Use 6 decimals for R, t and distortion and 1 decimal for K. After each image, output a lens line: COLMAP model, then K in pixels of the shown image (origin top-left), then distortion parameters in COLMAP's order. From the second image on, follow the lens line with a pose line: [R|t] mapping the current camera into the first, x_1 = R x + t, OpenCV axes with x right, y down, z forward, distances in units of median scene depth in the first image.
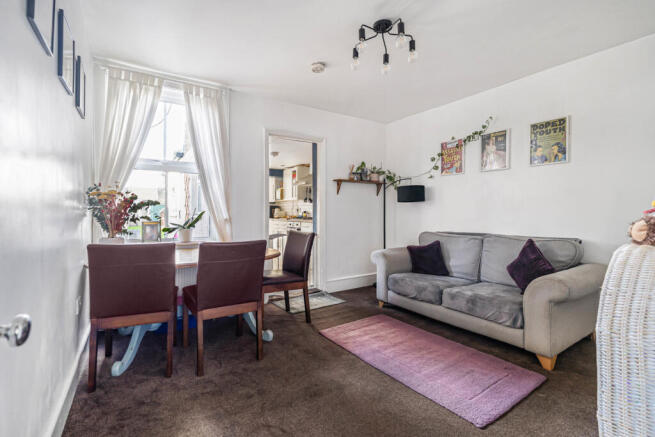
lens RADIAL K [[293.2, 0, 324.8], [0, 293.2, 214.8], [0, 0, 1]] dist [0.000984, -0.000087]
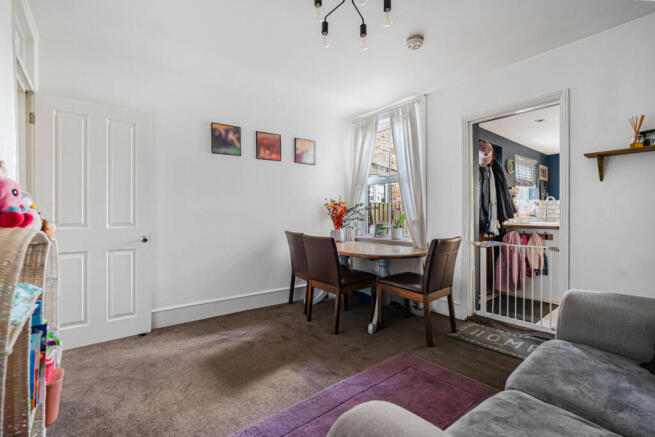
lens RADIAL K [[293.2, 0, 324.8], [0, 293.2, 214.8], [0, 0, 1]] dist [0.000984, -0.000087]
pose [[0.098912, 0.002156, -0.995094, 0.715601], [-0.001814, 0.999996, 0.001986, -0.010400], [0.995095, 0.001609, 0.098915, 0.593162]]
